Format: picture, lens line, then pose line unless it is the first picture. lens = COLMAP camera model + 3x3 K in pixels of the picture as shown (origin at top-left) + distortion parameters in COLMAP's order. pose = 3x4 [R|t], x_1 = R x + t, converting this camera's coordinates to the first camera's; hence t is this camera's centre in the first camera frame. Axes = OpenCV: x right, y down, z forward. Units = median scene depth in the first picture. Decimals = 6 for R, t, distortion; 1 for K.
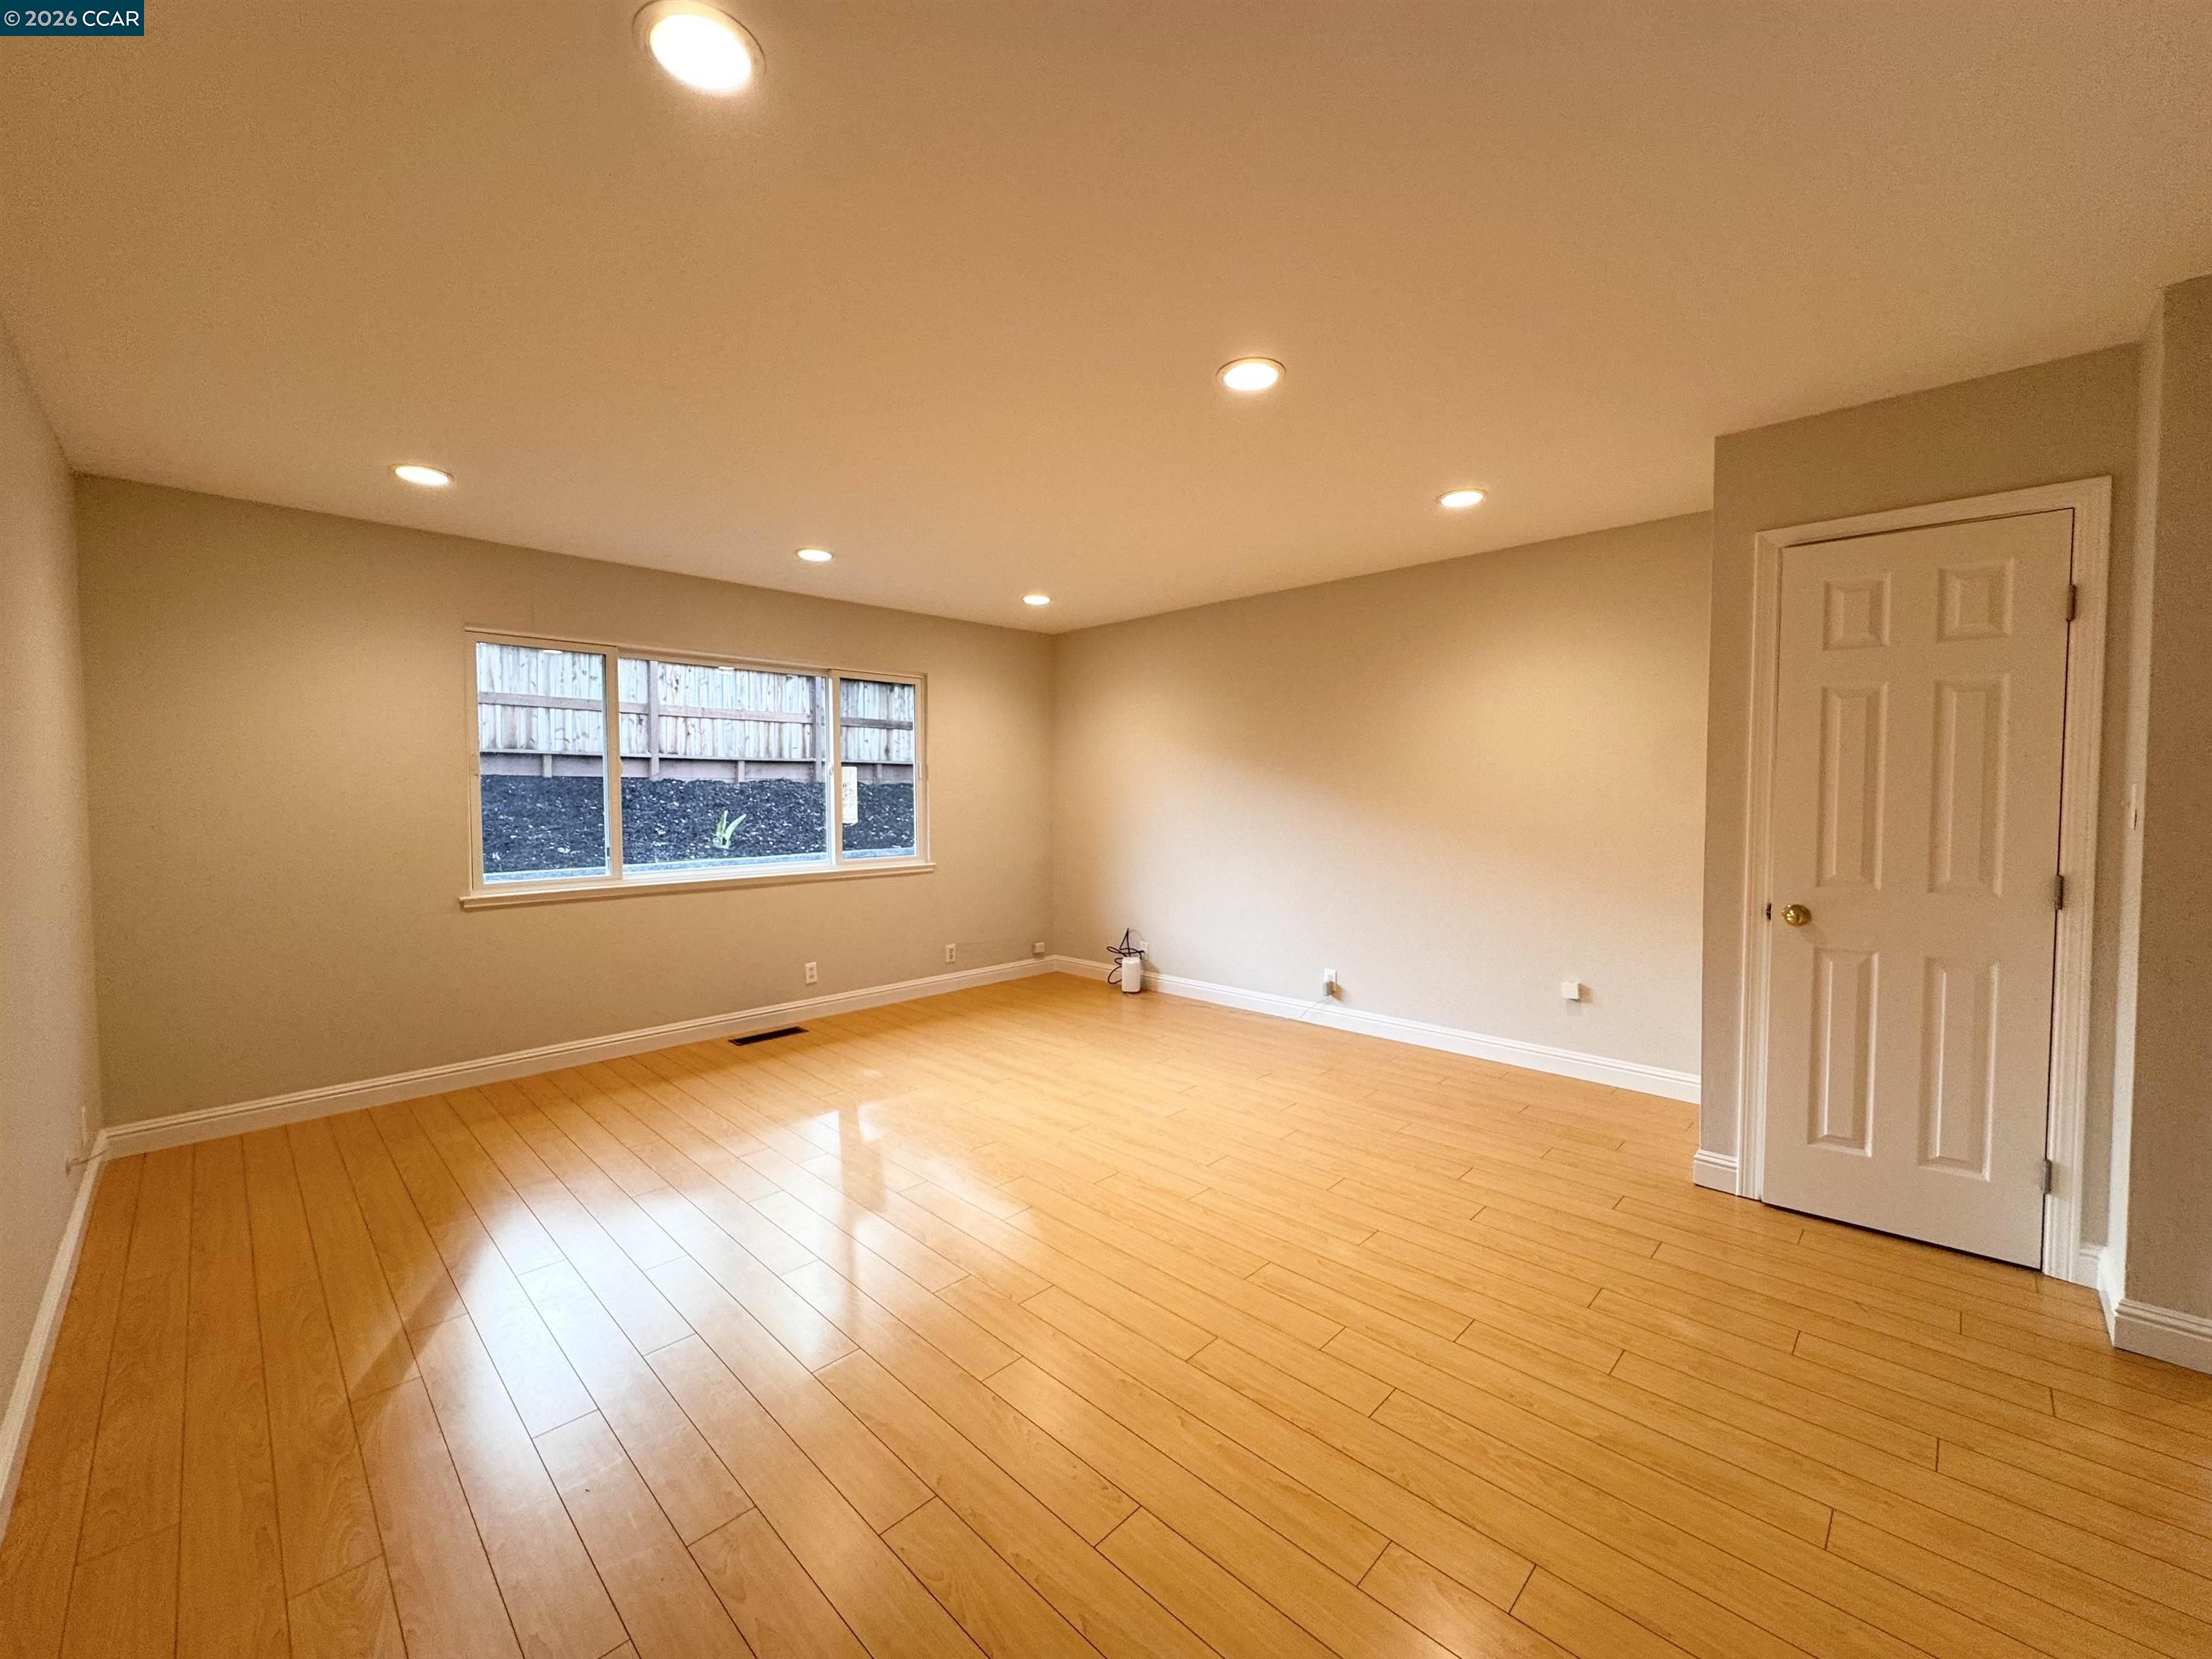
lens RADIAL K [[880.8, 0, 1100.3], [0, 880.8, 825.7], [0, 0, 1]] dist [-0.002208, 0.000003]
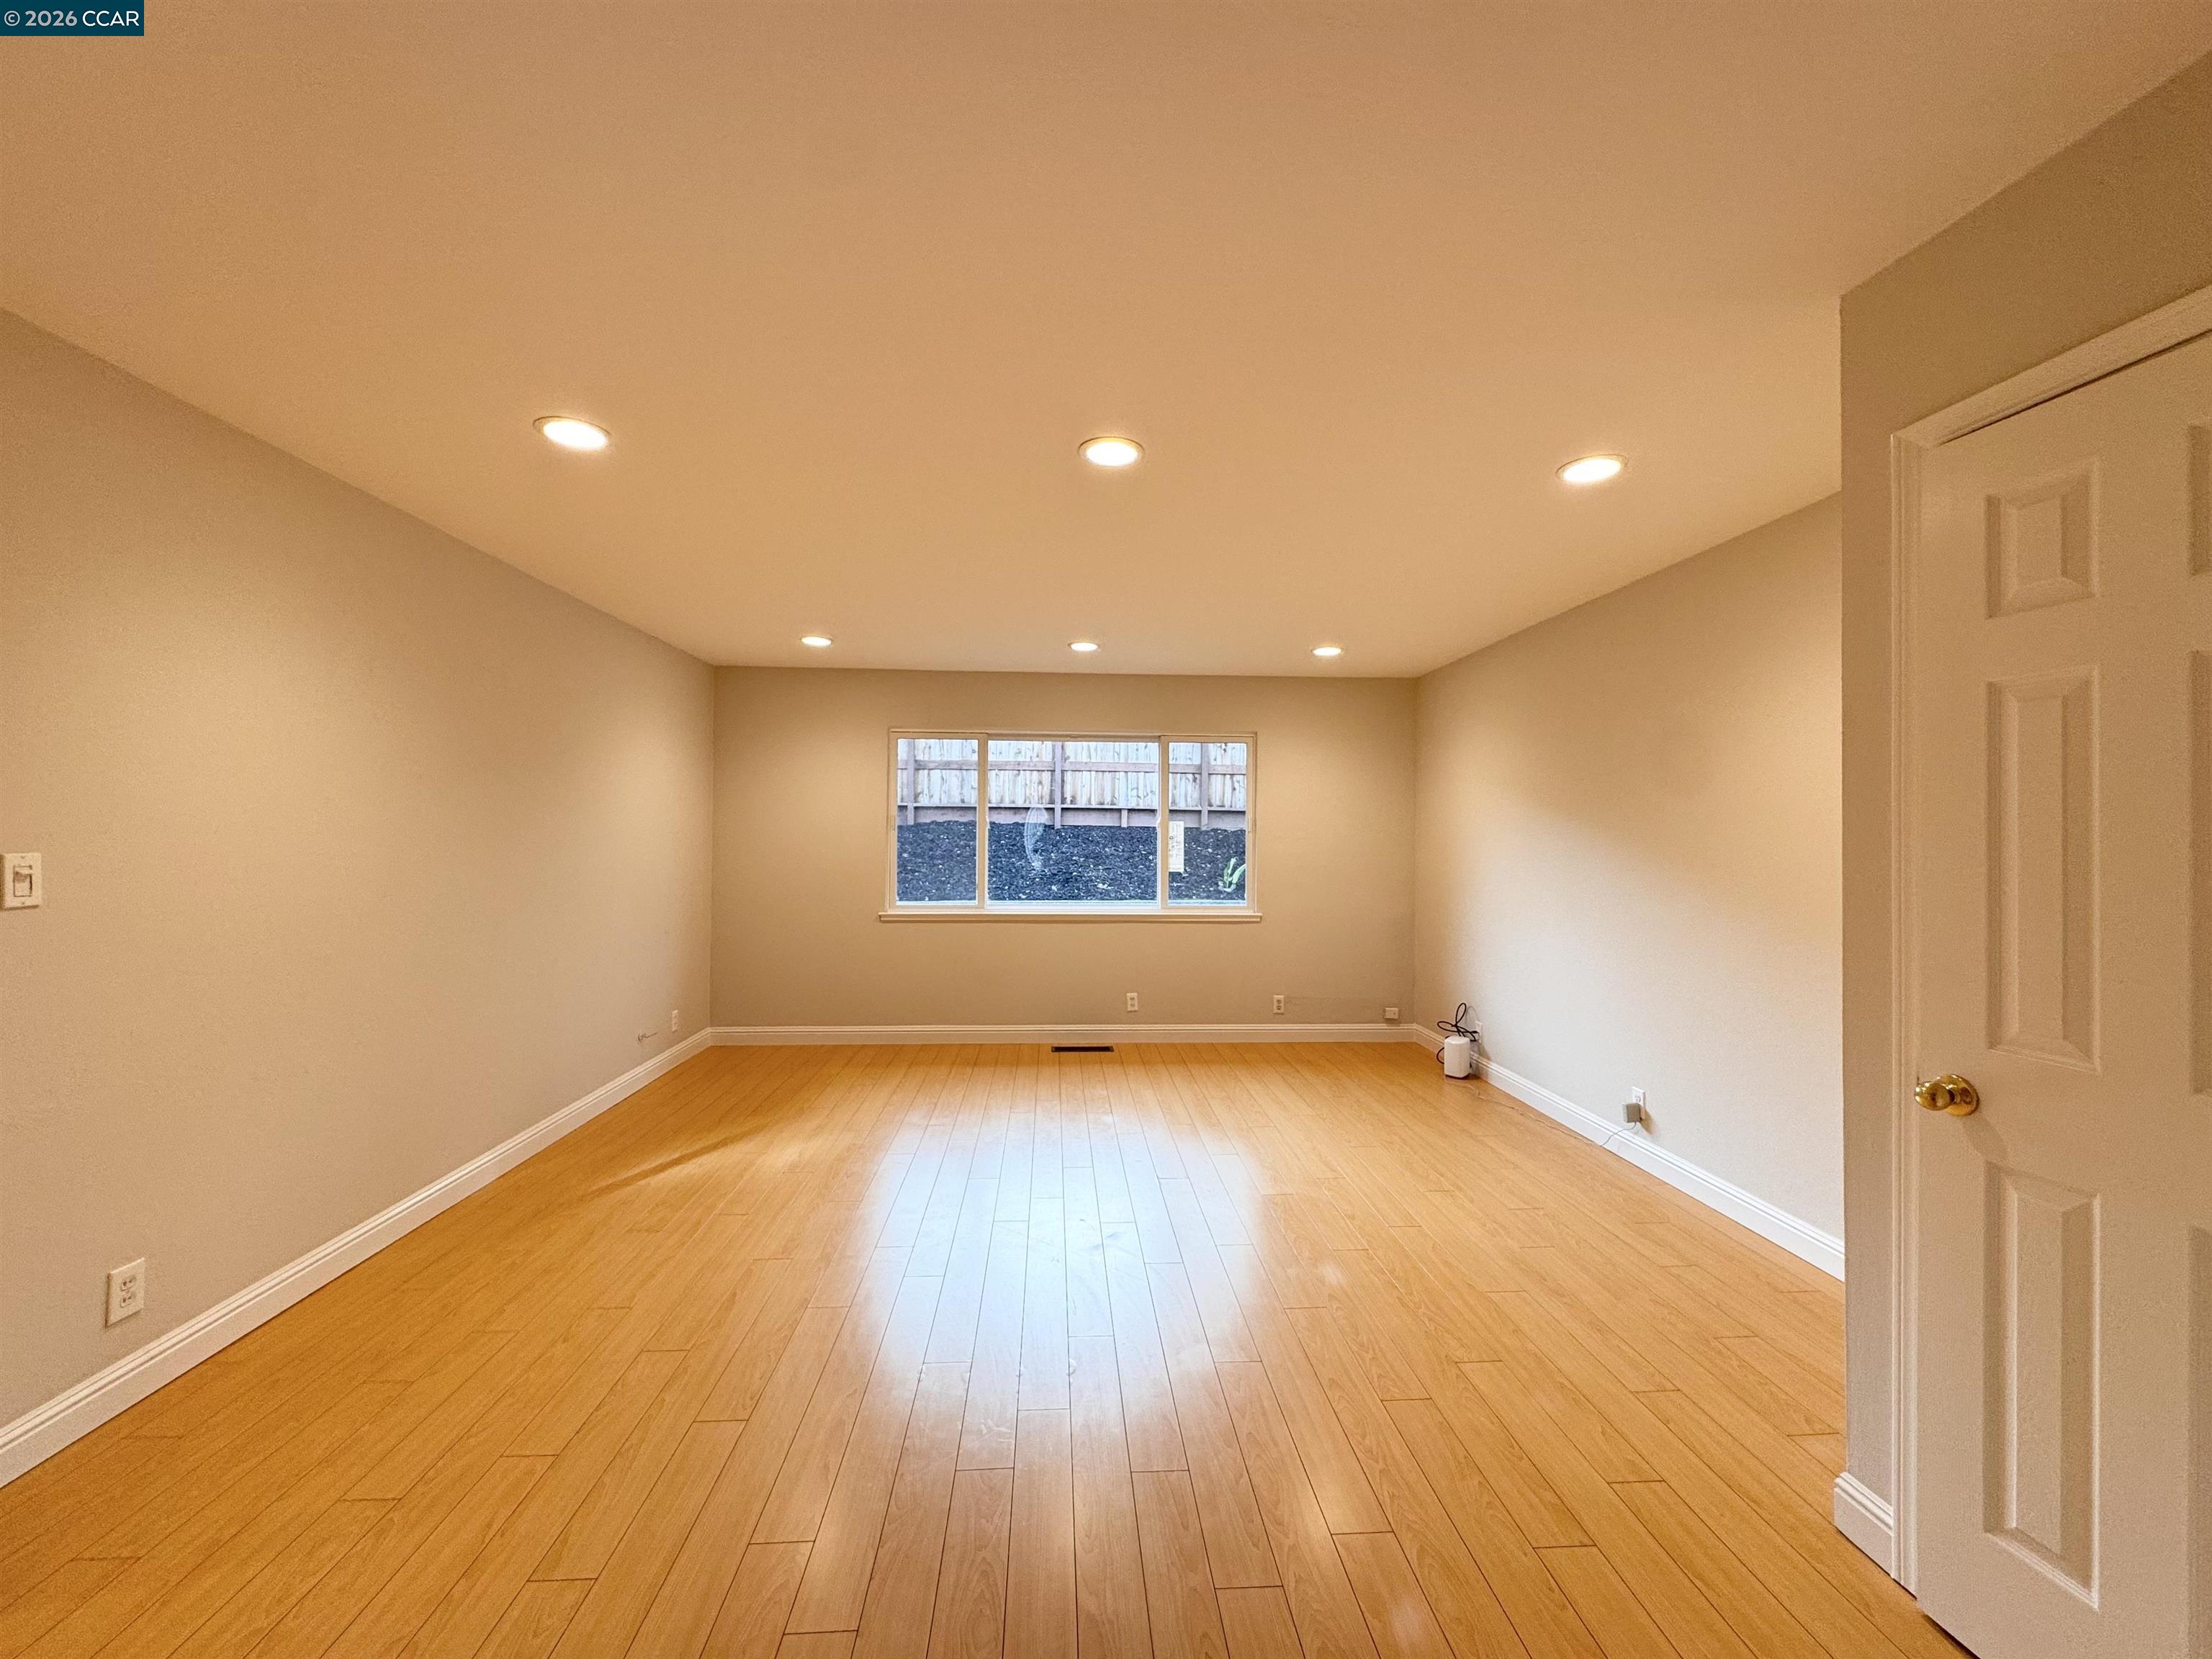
lens RADIAL K [[880.8, 0, 1100.3], [0, 880.8, 825.7], [0, 0, 1]] dist [-0.002208, 0.000003]
pose [[0.739126, -0.000413, -0.673567, 0.363175], [-0.035353, 0.998598, -0.039406, -0.013040], [0.672639, 0.052938, 0.738075, 0.103577]]
